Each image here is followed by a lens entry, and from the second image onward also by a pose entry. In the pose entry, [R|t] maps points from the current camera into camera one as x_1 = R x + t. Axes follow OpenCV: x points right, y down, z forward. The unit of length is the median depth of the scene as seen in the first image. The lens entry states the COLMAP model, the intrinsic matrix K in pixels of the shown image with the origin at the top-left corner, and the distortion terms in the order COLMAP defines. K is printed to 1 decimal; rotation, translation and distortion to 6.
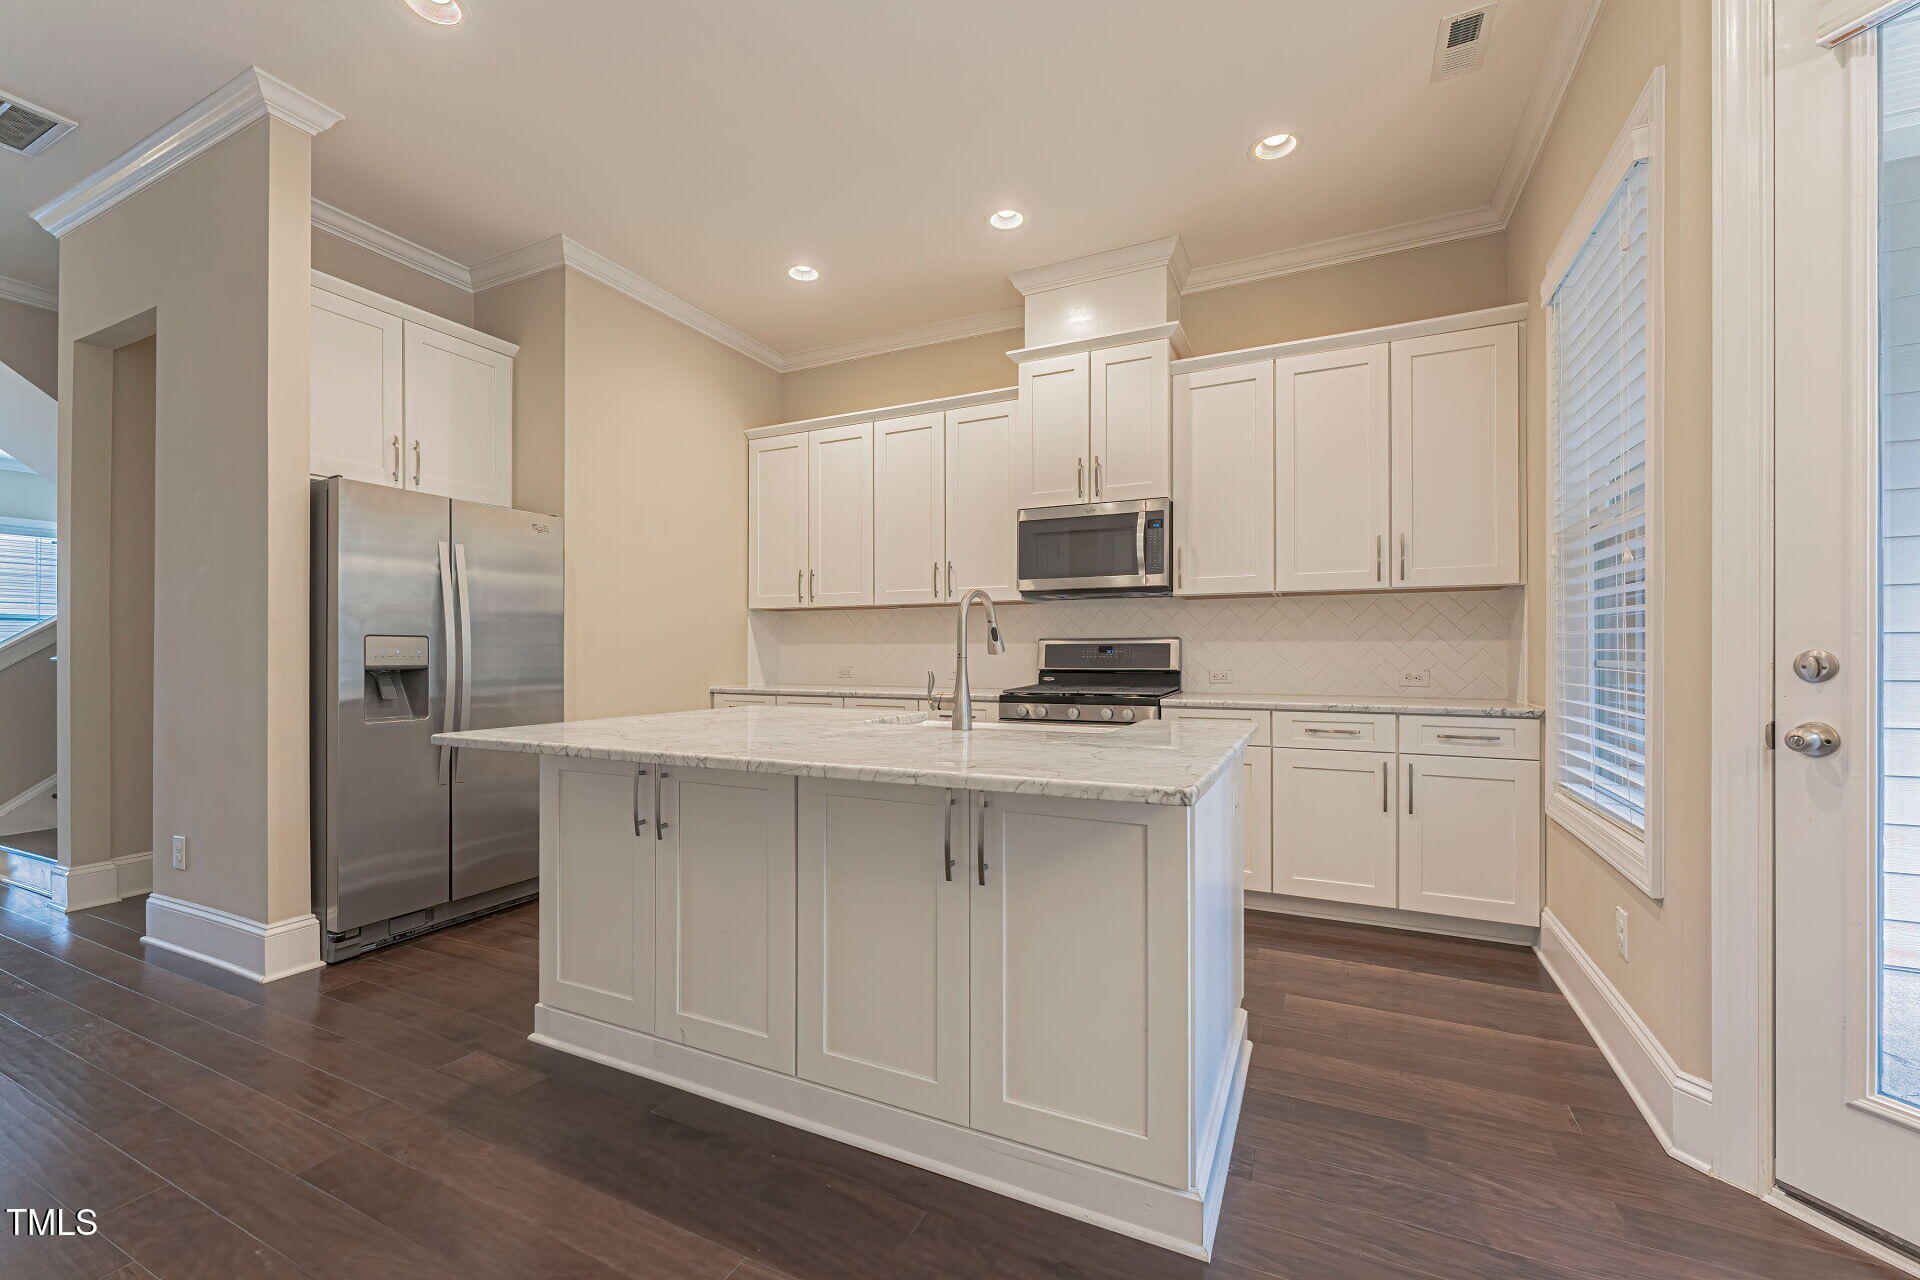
lens RADIAL K [[786.2, 0, 956.2], [0, 786.2, 645.5], [0, 0, 1]] dist [0.010480, 0.000048]
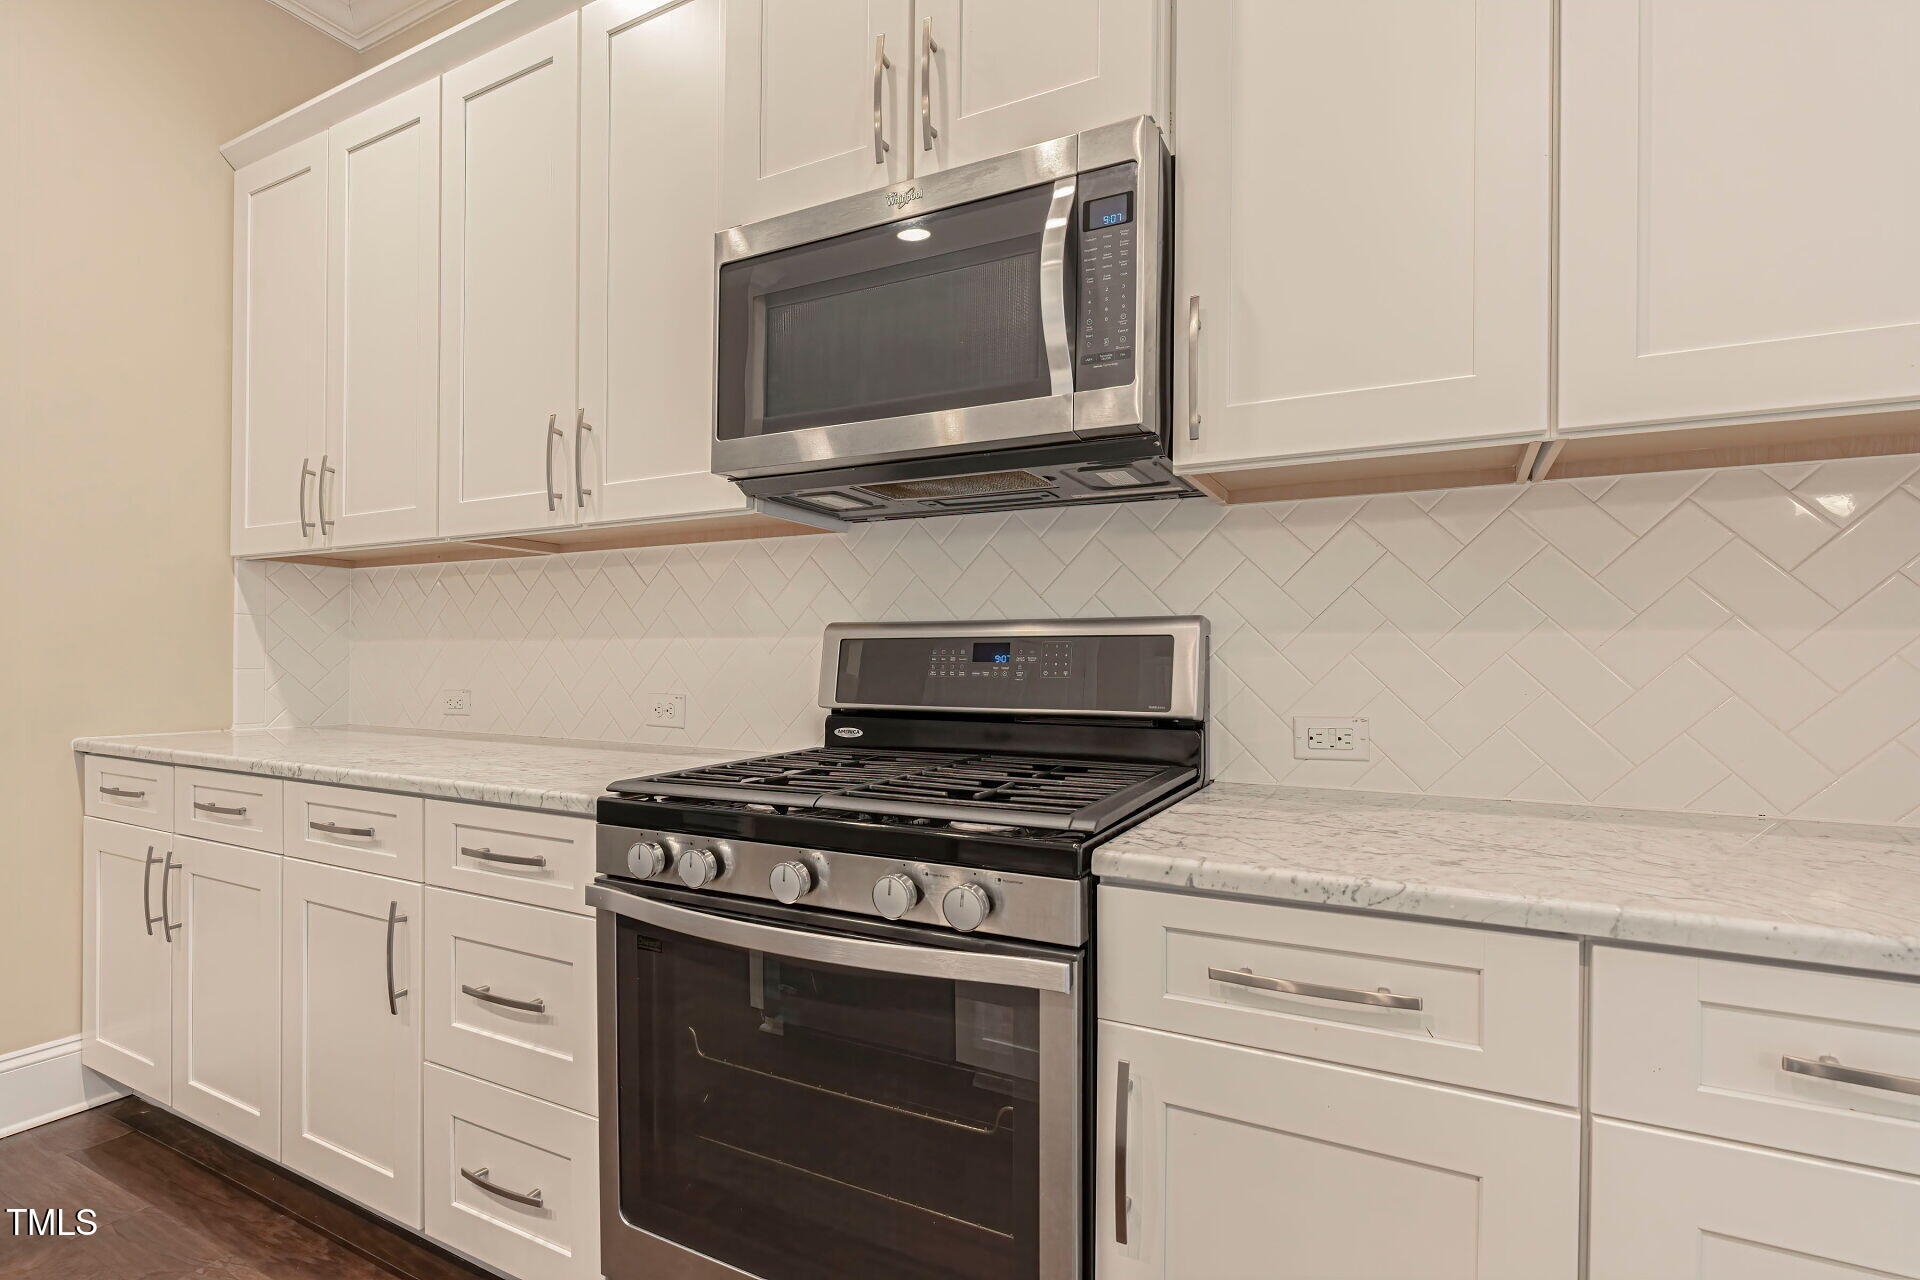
lens RADIAL K [[918.8, 0, 960.2], [0, 918.8, 650.8], [0, 0, 1]] dist [0.003327, 0.000509]
pose [[0.998732, 0.004434, -0.050143, 0.229264], [-0.004424, 0.999990, 0.000303, 0.005052], [0.050144, -0.000080, 0.998742, 0.699948]]
